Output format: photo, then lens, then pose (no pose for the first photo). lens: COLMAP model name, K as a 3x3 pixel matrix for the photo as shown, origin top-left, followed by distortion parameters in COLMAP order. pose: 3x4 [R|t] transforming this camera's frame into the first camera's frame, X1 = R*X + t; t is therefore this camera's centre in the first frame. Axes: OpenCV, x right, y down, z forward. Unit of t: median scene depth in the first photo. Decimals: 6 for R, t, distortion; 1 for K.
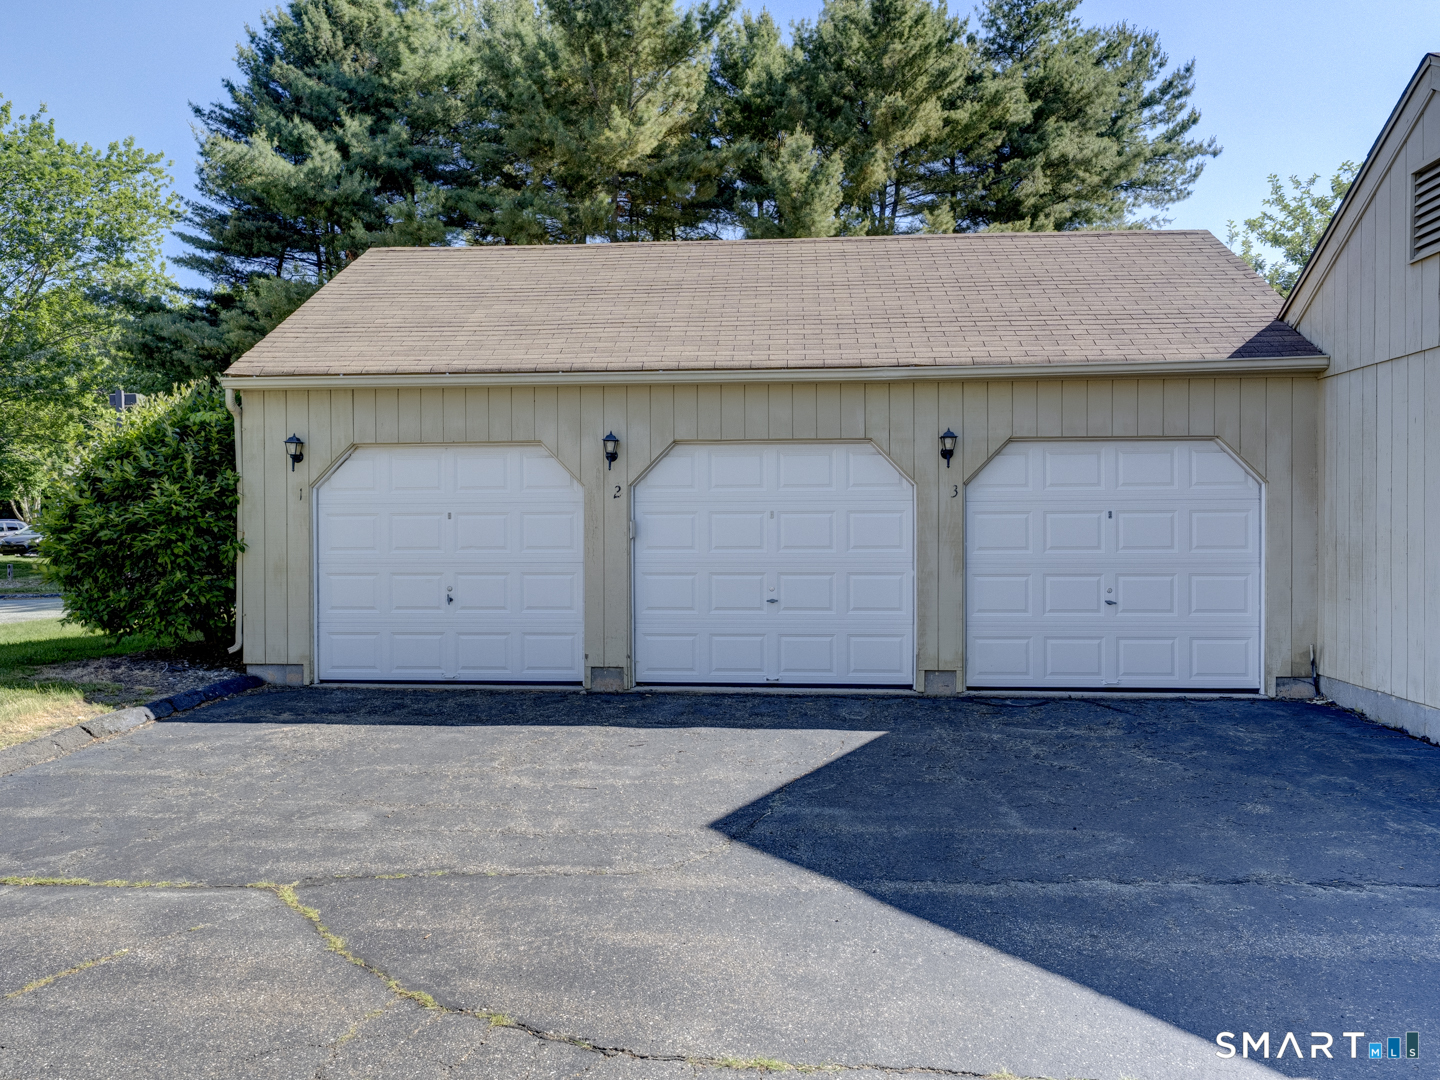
lens RADIAL K [[1056.7, 0, 712.6], [0, 1056.7, 547.8], [0, 0, 1]] dist [-0.001253, -0.001514]
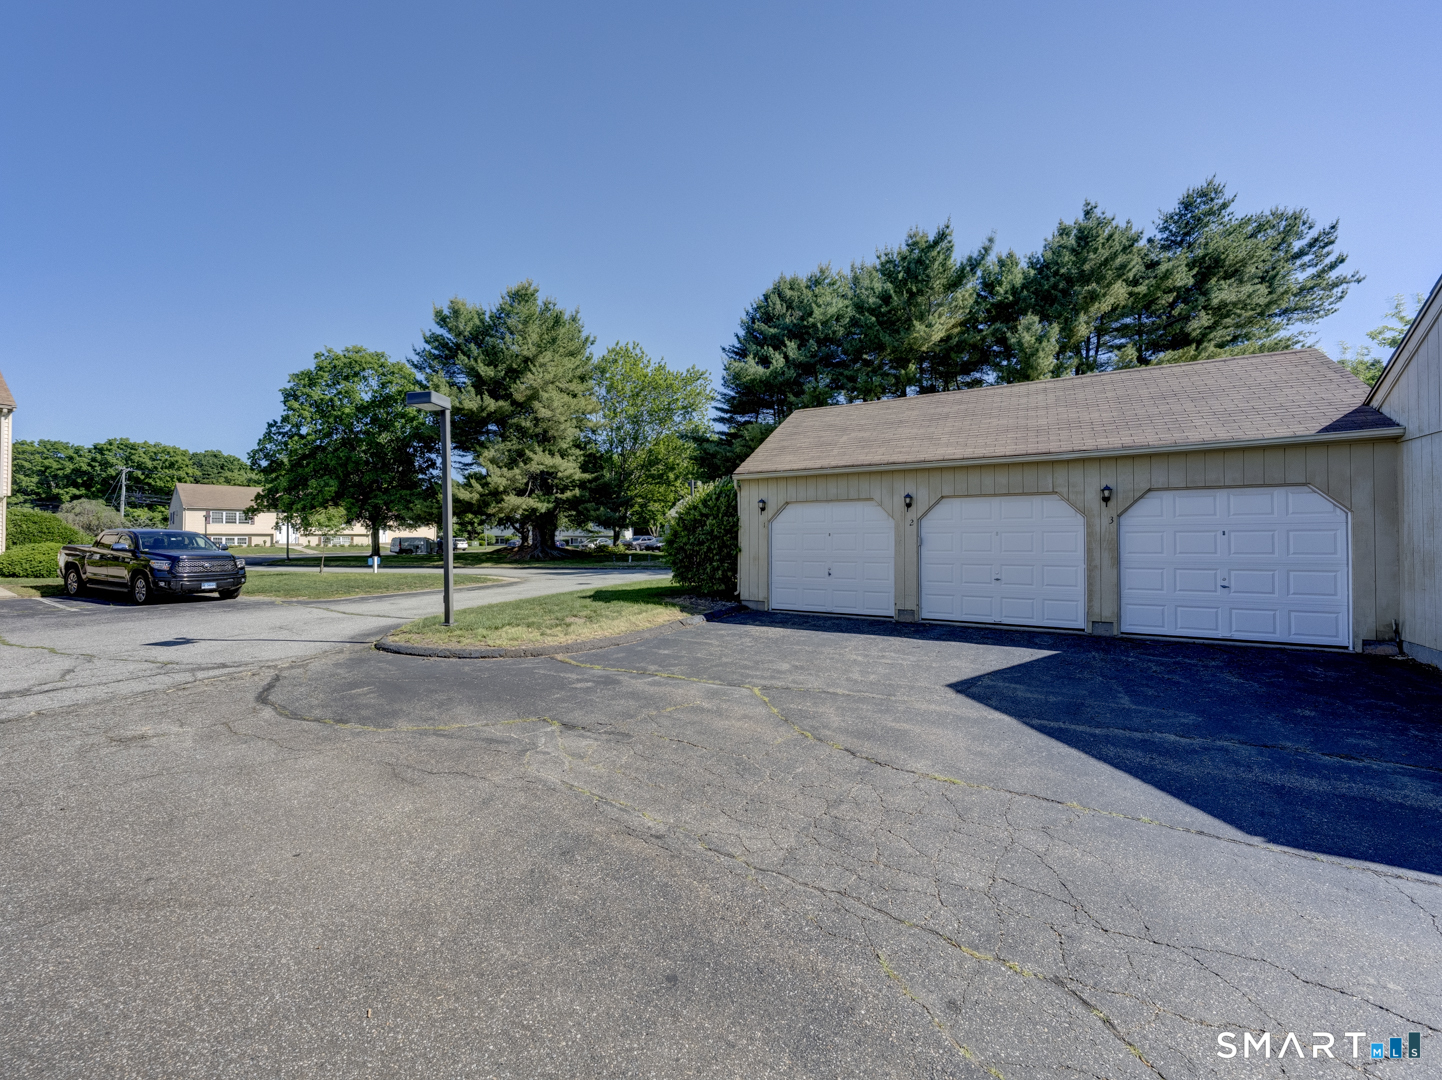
lens RADIAL K [[550.5, 0, 720.0], [0, 550.5, 540.4], [0, 0, 1]] dist [-0.008823, 0.000796]
pose [[0.898387, 0.001472, -0.439203, 0.042820], [-0.009127, 0.999841, -0.015319, 0.000436], [0.439110, 0.017771, 0.898257, -0.099092]]
